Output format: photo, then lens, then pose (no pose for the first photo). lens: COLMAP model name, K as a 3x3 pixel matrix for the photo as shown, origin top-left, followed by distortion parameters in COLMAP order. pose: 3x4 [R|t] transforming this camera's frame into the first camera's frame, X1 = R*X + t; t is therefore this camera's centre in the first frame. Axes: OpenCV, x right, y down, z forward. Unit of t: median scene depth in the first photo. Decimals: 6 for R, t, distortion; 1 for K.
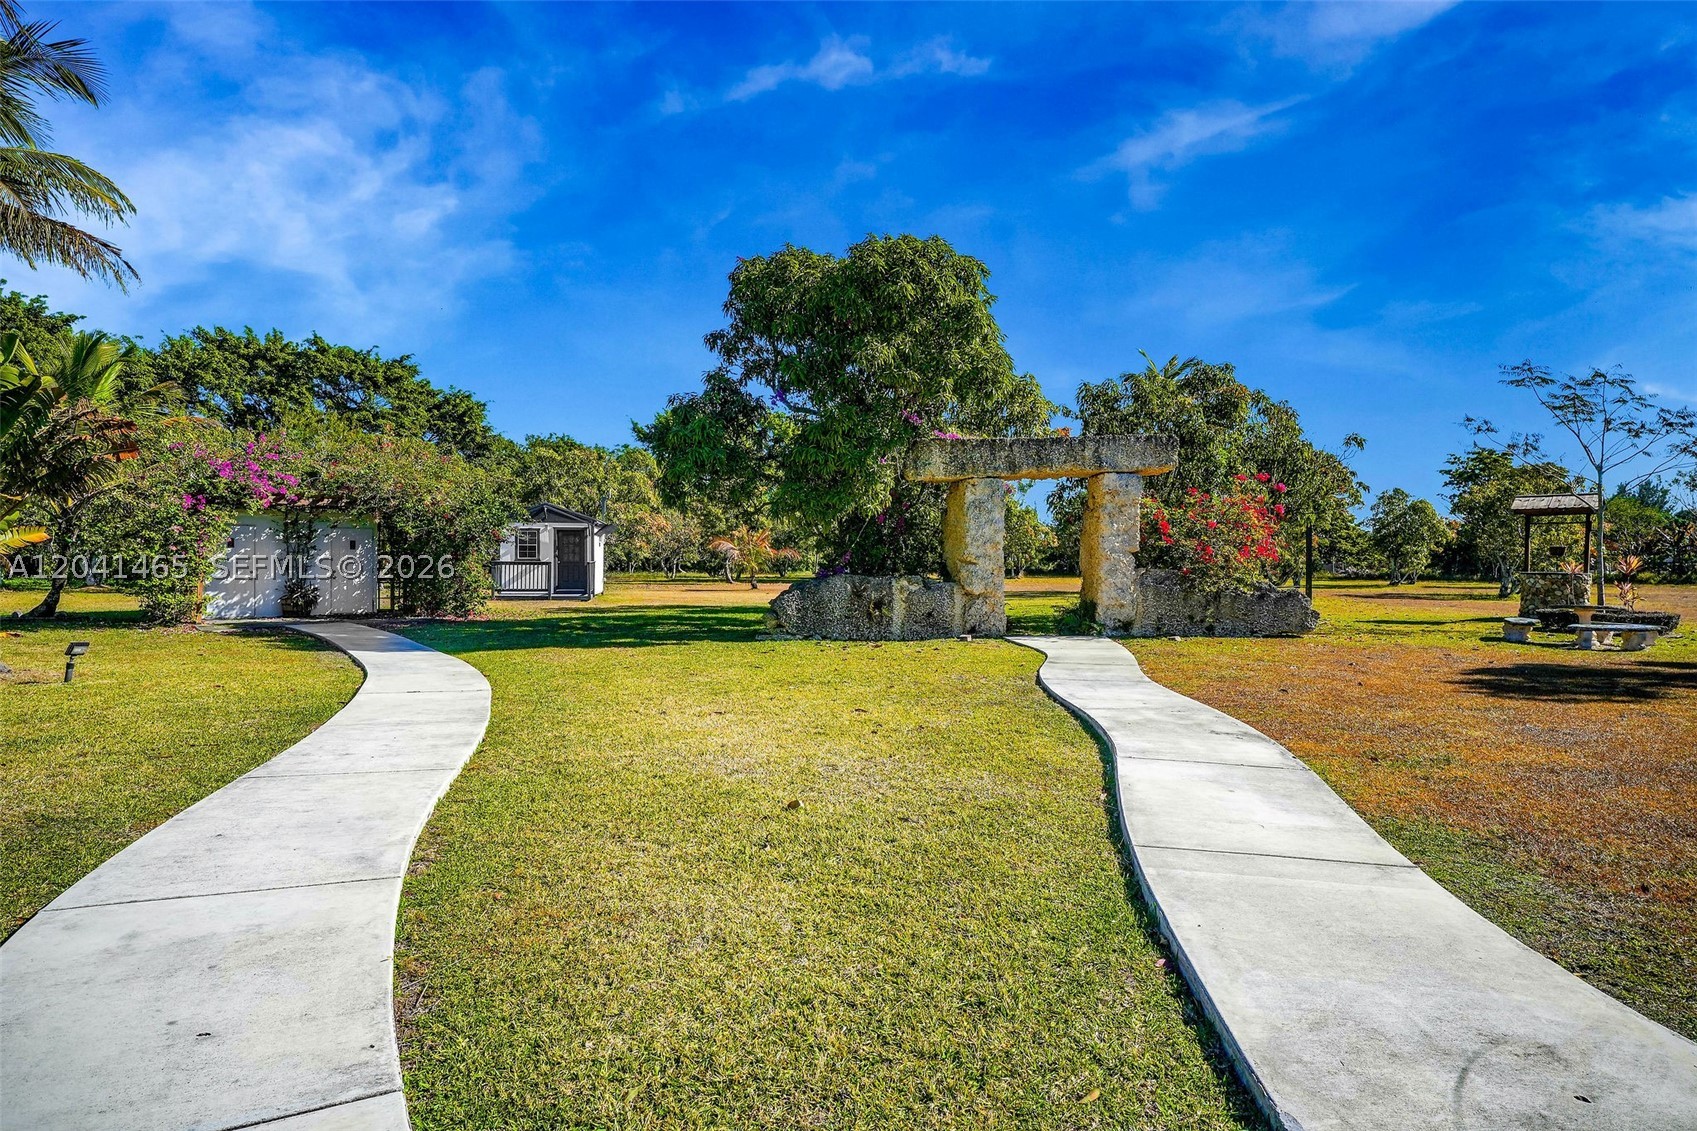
lens RADIAL K [[990.5, 0, 849.5], [0, 990.5, 555.8], [0, 0, 1]] dist [-0.002482, -0.000303]
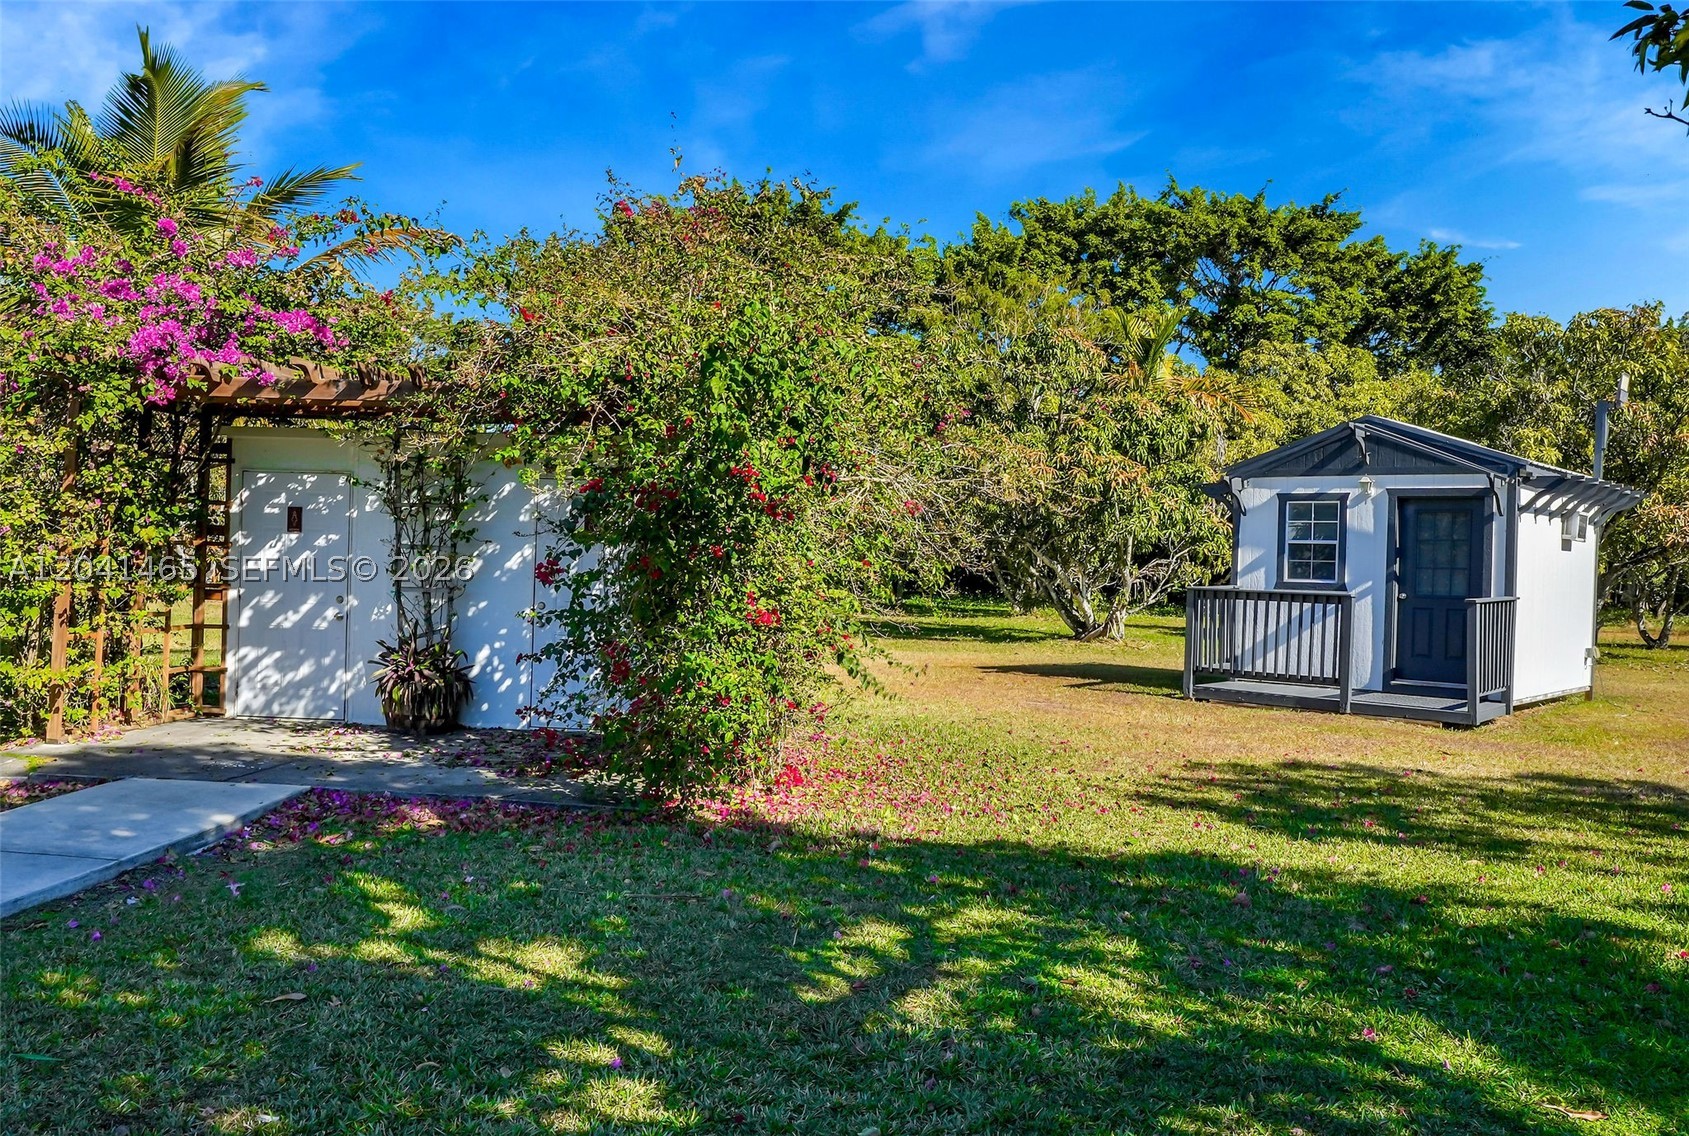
lens RADIAL K [[1454.0, 0, 844.1], [0, 1454.0, 562.2], [0, 0, 1]] dist [-0.001608, 0.002367]
pose [[0.656993, 0.018165, -0.753678, -0.053052], [-0.022591, 0.999735, 0.004402, -0.002612], [0.753559, 0.014134, 0.657229, 0.543682]]
